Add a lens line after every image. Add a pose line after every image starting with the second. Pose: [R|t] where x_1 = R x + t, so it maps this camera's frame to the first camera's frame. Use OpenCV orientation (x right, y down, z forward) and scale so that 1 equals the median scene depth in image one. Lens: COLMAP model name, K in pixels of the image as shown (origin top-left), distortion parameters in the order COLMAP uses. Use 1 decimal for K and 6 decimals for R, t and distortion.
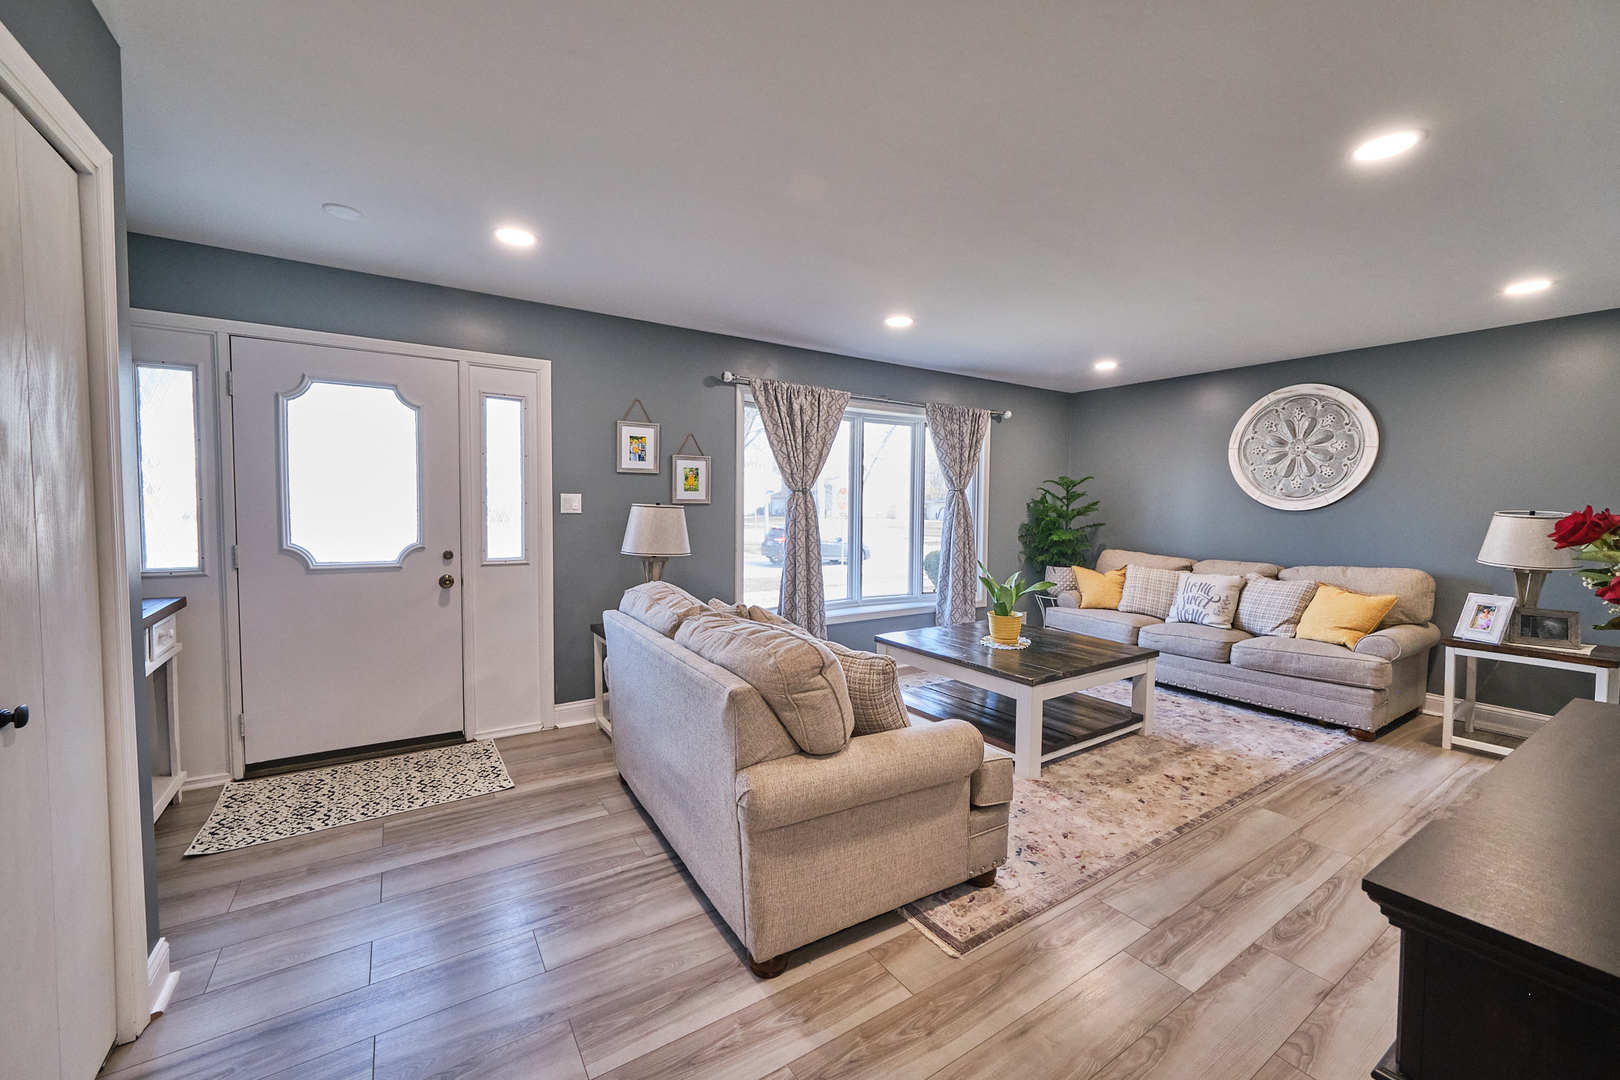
lens RADIAL K [[627.1, 0, 814.3], [0, 627.1, 536.8], [0, 0, 1]] dist [-0.008315, 0.000801]
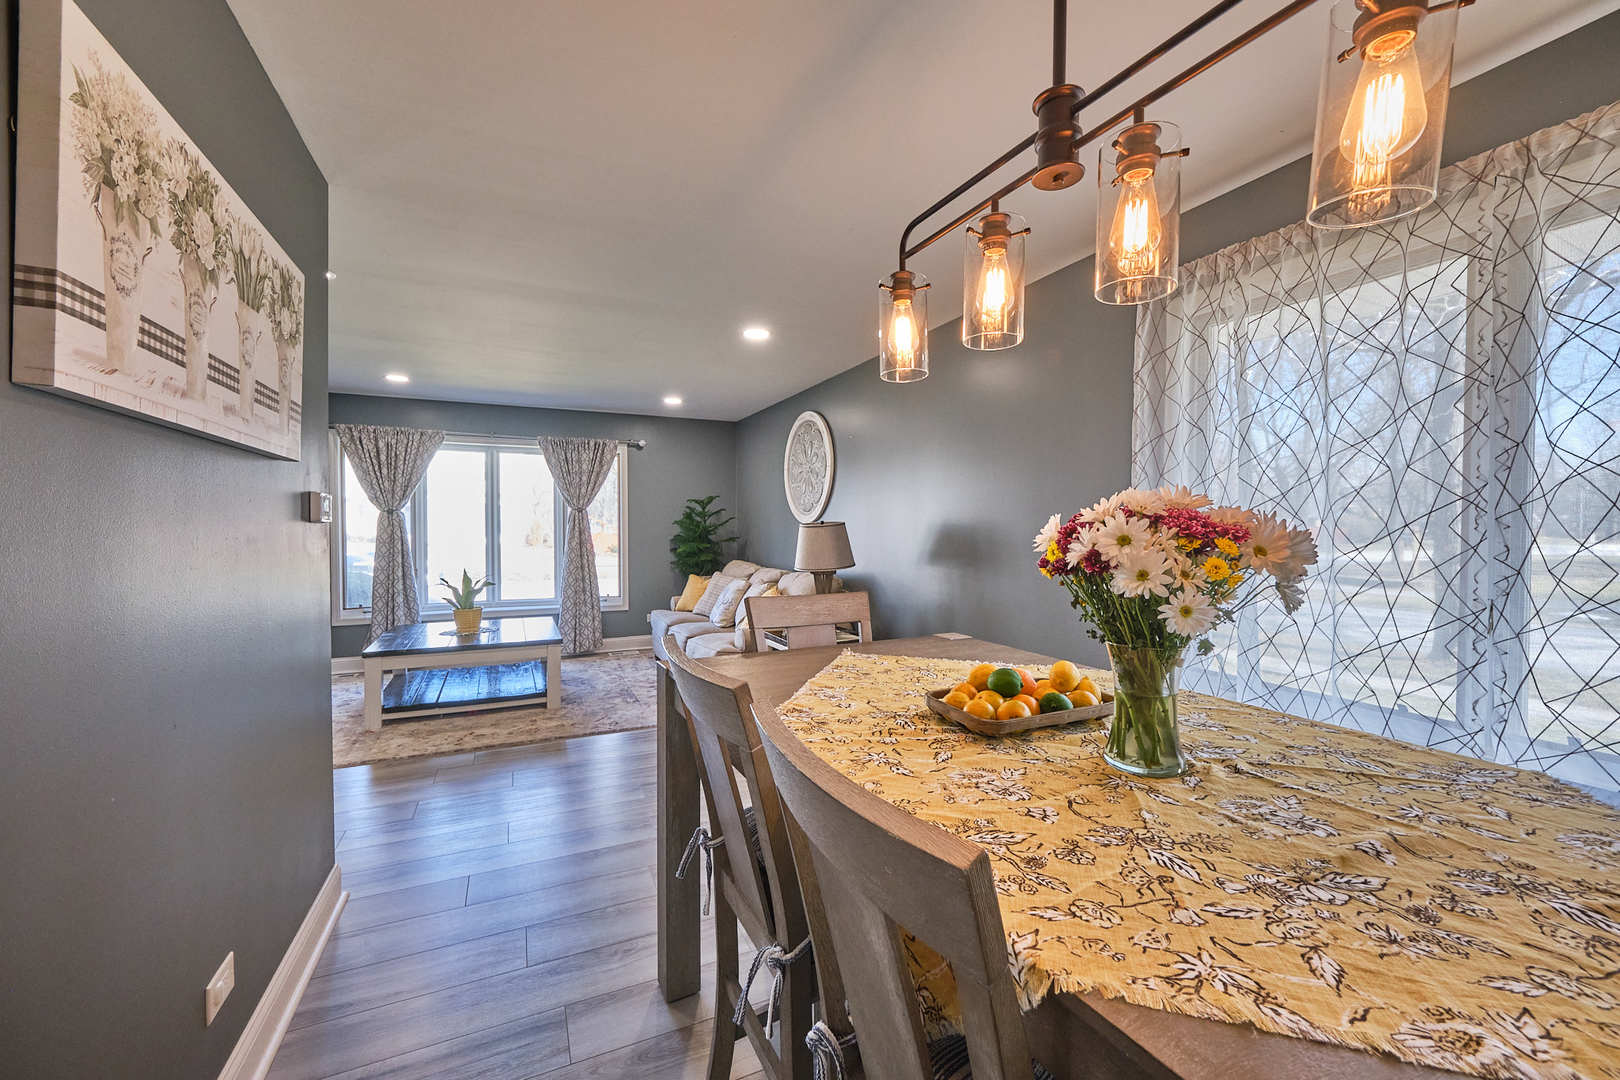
lens RADIAL K [[627.1, 0, 806.4], [0, 627.1, 540.2], [0, 0, 1]] dist [-0.008315, 0.000801]
pose [[0.989338, -0.001823, -0.145624, 1.117446], [-0.001804, 0.999692, -0.024771, 0.016725], [0.145624, 0.024770, 0.989030, -0.129701]]
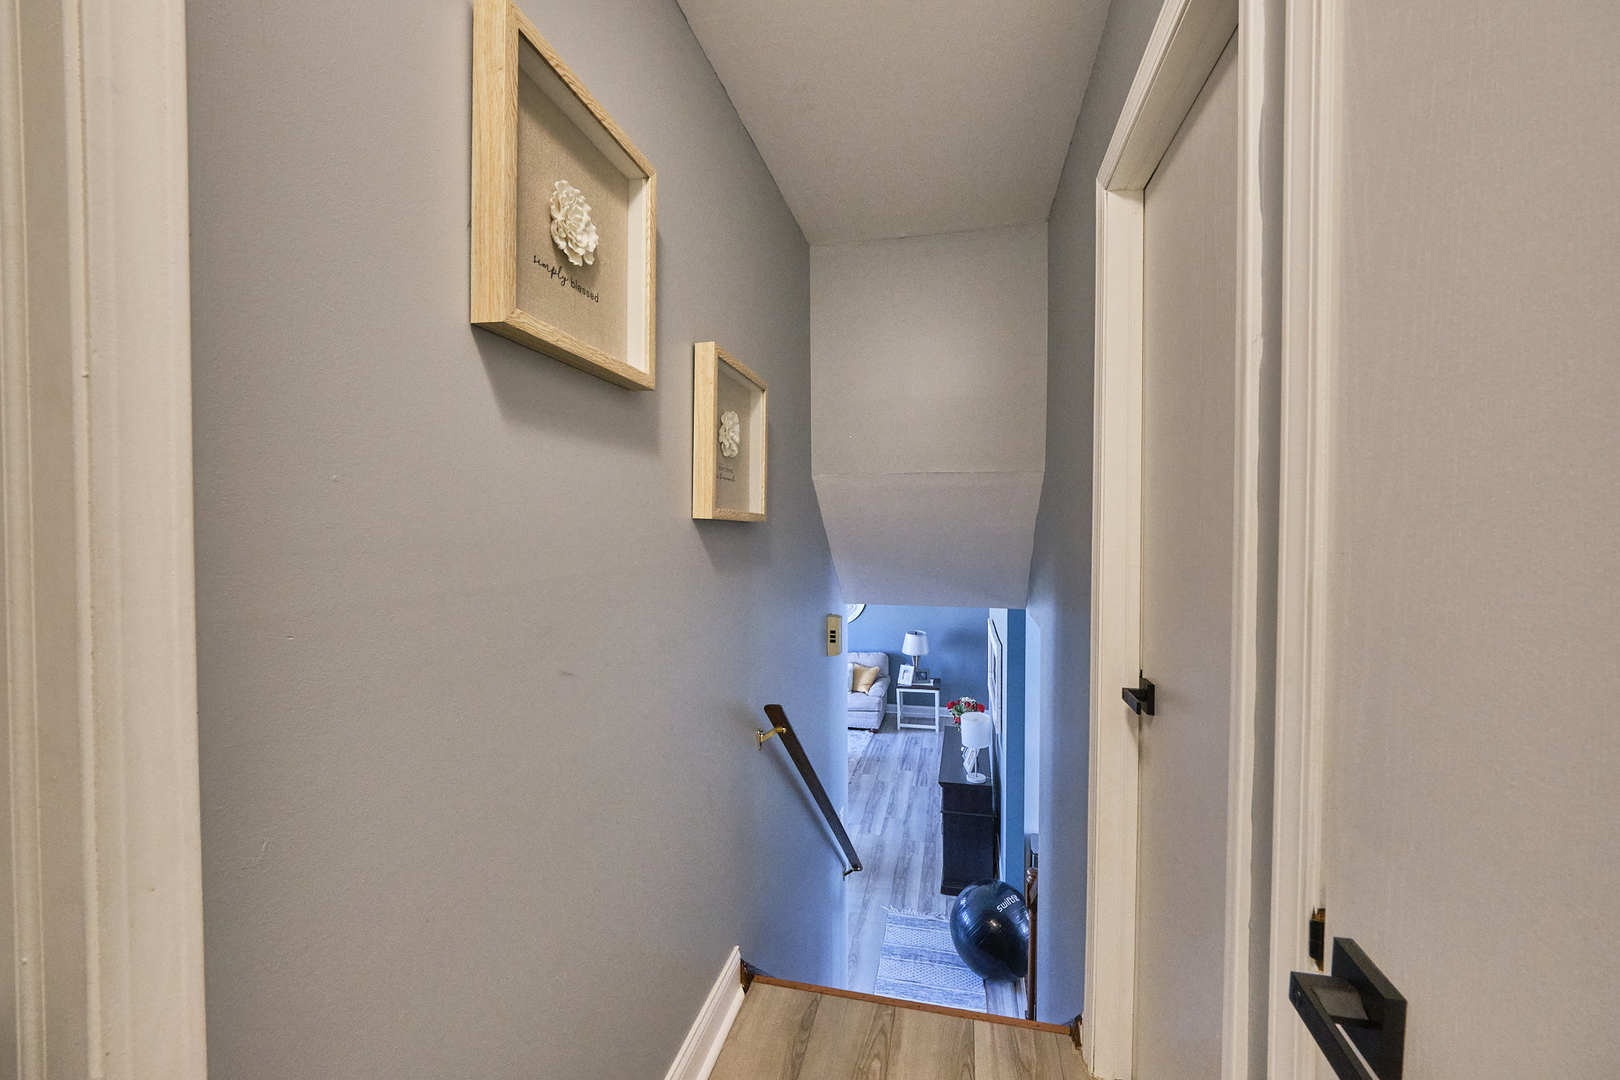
lens RADIAL K [[627.1, 0, 808.8], [0, 627.1, 531.2], [0, 0, 1]] dist [-0.008315, 0.000801]
pose [[0.727073, -0.018435, 0.686313, -0.858943], [0.042535, 0.998929, -0.018230, -0.378744], [-0.685241, 0.042447, 0.727078, -0.554525]]
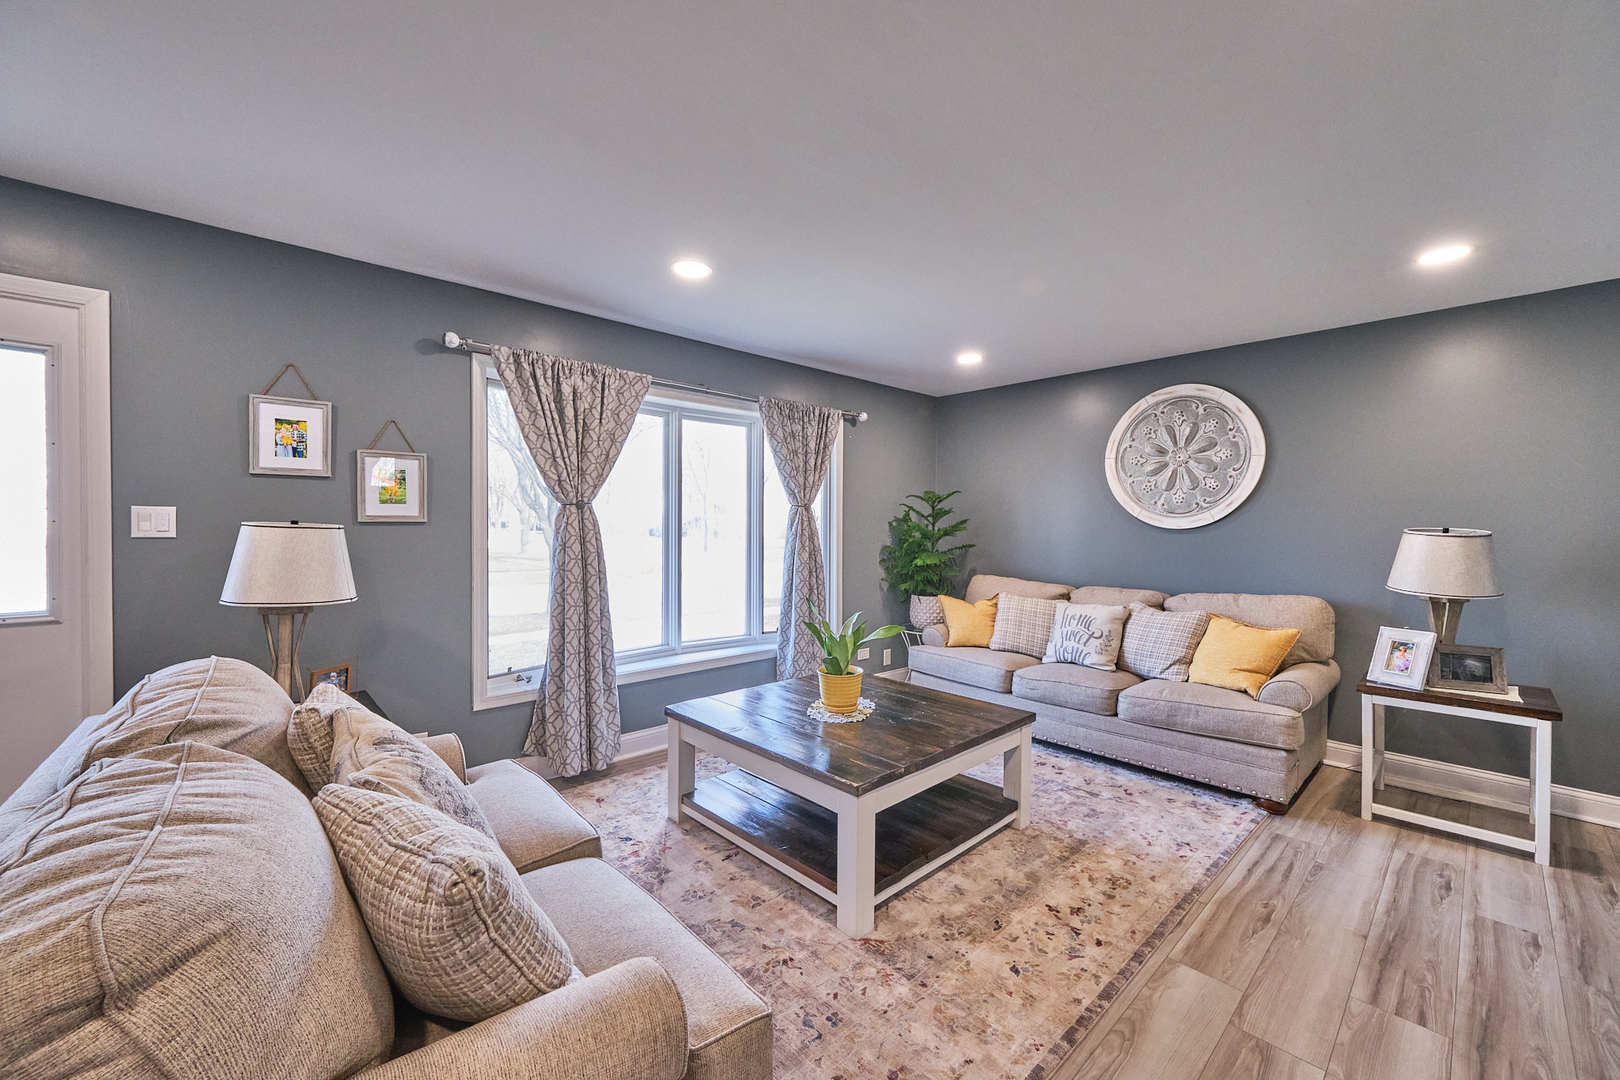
lens RADIAL K [[627.1, 0, 813.9], [0, 627.1, 538.3], [0, 0, 1]] dist [-0.008315, 0.000801]
pose [[0.986363, -0.006063, 0.164476, 0.150012], [0.011094, 0.999498, -0.029691, -0.010422], [-0.164213, 0.031111, 0.985934, 0.266905]]
